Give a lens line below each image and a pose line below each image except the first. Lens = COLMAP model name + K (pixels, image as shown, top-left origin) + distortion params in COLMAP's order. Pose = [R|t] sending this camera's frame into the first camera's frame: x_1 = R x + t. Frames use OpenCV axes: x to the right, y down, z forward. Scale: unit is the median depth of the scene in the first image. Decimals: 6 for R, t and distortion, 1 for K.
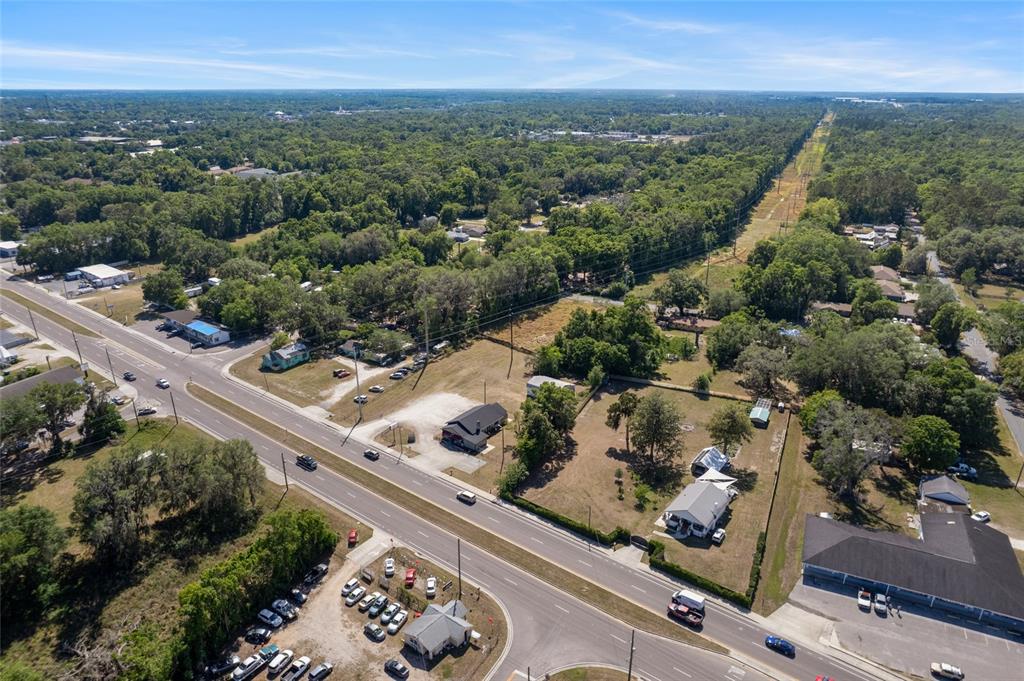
lens RADIAL K [[666.6, 0, 519.7], [0, 666.6, 343.4], [0, 0, 1]] dist [-0.046302, 0.001786]
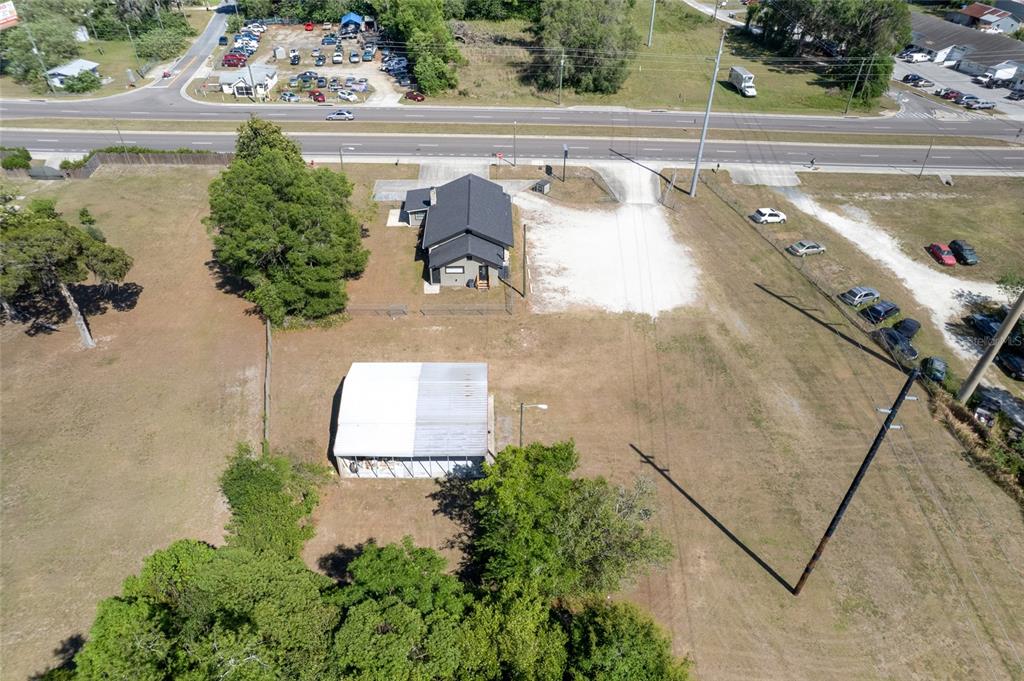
lens RADIAL K [[661.6, 0, 512.0], [0, 661.6, 340.5], [0, 0, 1]] dist [-0.083517, 0.078684]
pose [[-0.784052, 0.368532, -0.499446, 0.140231], [-0.243537, 0.557478, 0.793668, -0.172206], [0.570922, 0.743911, -0.347341, 1.118777]]
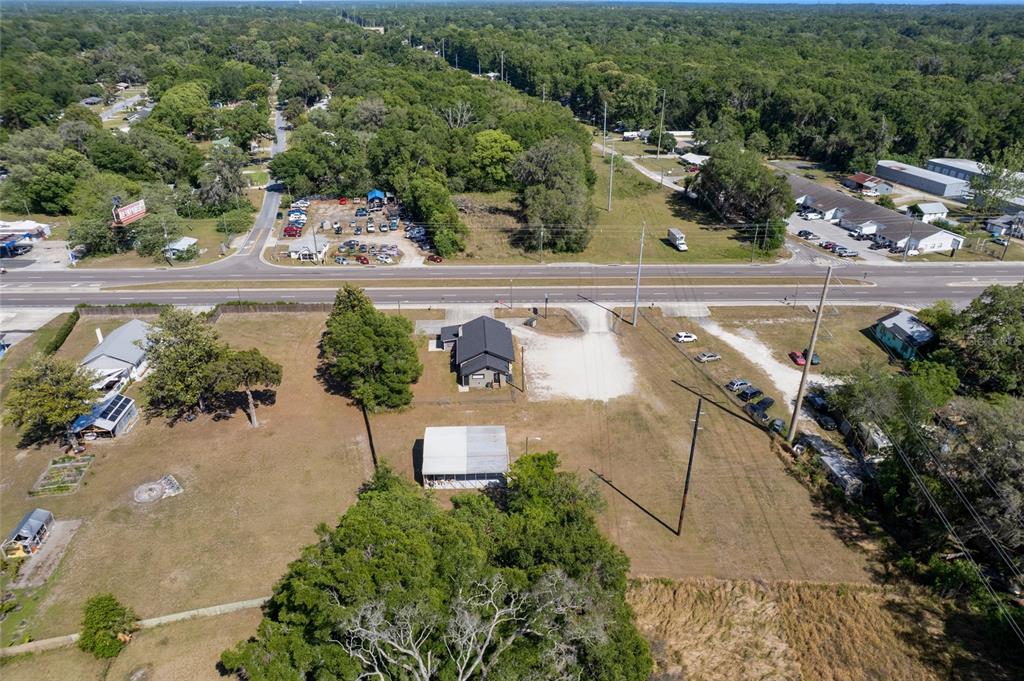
lens RADIAL K [[666.6, 0, 519.7], [0, 666.6, 343.4], [0, 0, 1]] dist [-0.046302, 0.001786]
pose [[-0.758286, 0.286292, -0.585695, 0.268368], [-0.246576, 0.705721, 0.664198, -0.306470], [0.603492, 0.648070, -0.464546, 1.214220]]
